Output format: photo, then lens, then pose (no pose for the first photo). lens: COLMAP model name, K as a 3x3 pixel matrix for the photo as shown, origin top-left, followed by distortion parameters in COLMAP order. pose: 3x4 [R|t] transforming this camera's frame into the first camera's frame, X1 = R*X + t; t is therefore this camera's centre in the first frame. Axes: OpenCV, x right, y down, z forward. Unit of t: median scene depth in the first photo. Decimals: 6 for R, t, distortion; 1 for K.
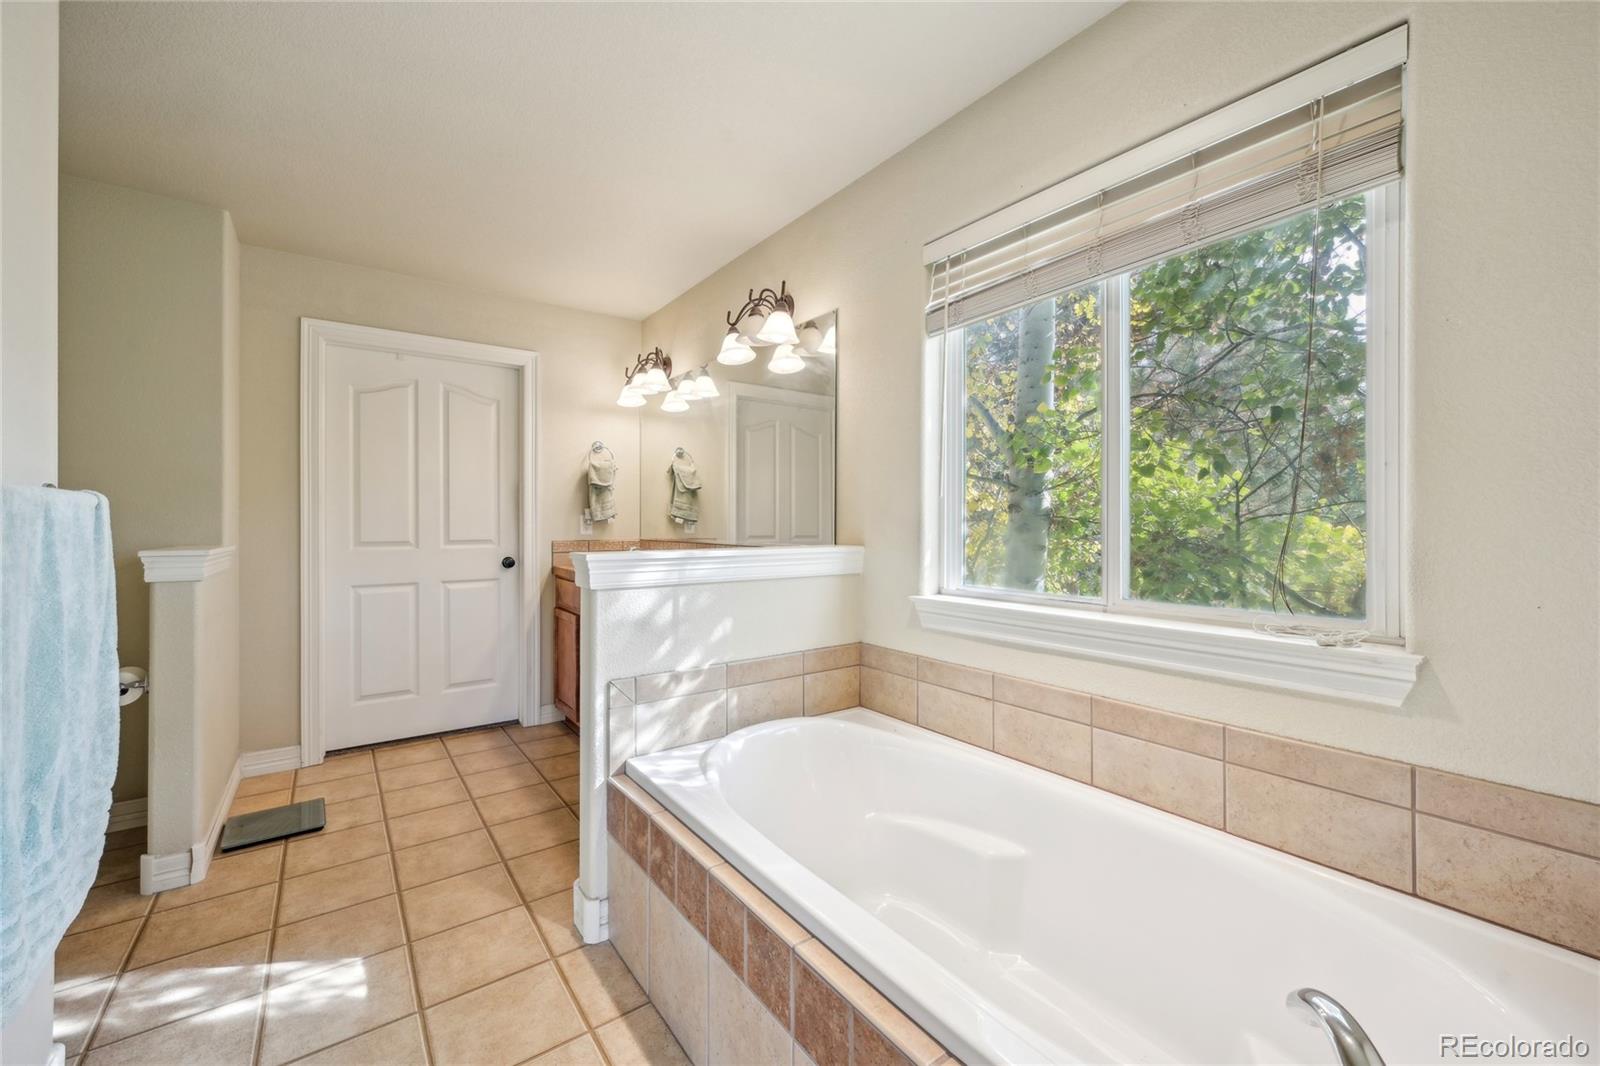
lens RADIAL K [[630.4, 0, 800.0], [0, 630.4, 533.0], [0, 0, 1]] dist [-0.000029, -0.000020]
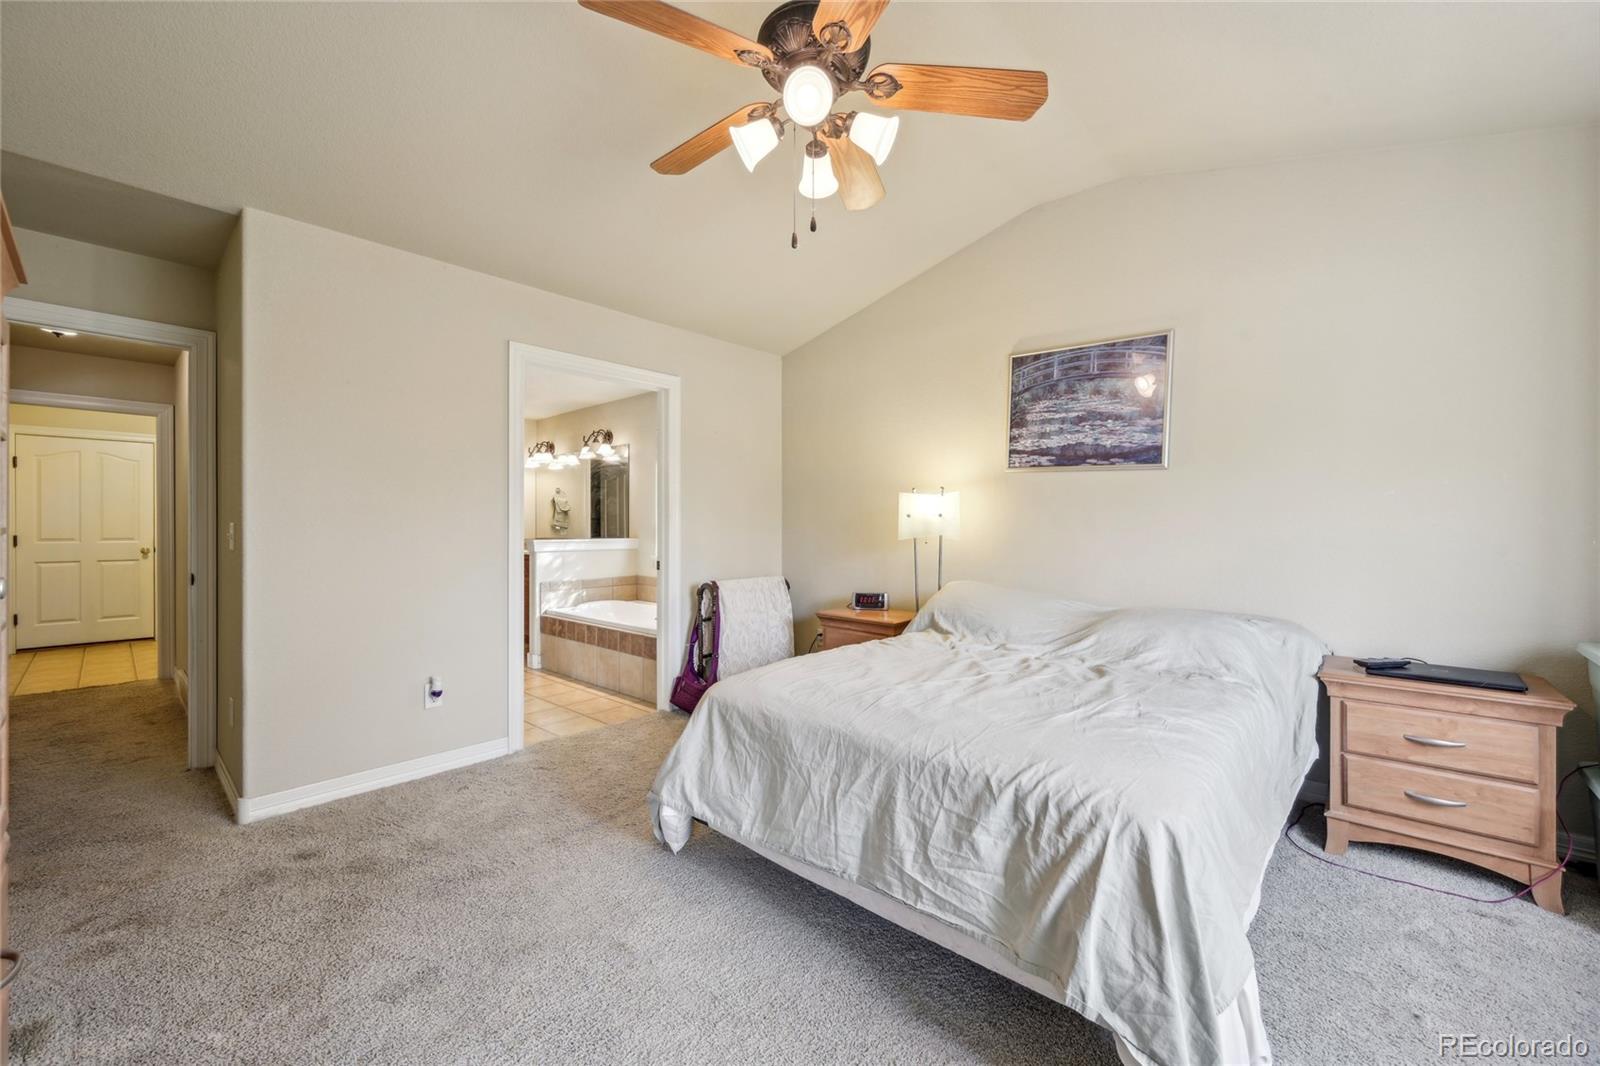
lens RADIAL K [[621.2, 0, 787.9], [0, 621.2, 525.5], [0, 0, 1]] dist [-0.000428, -0.000072]
pose [[0.981532, -0.001632, 0.191291, 0.203893], [0.004842, 0.999855, -0.016316, 0.012413], [-0.191236, 0.016941, 0.981398, -1.515353]]
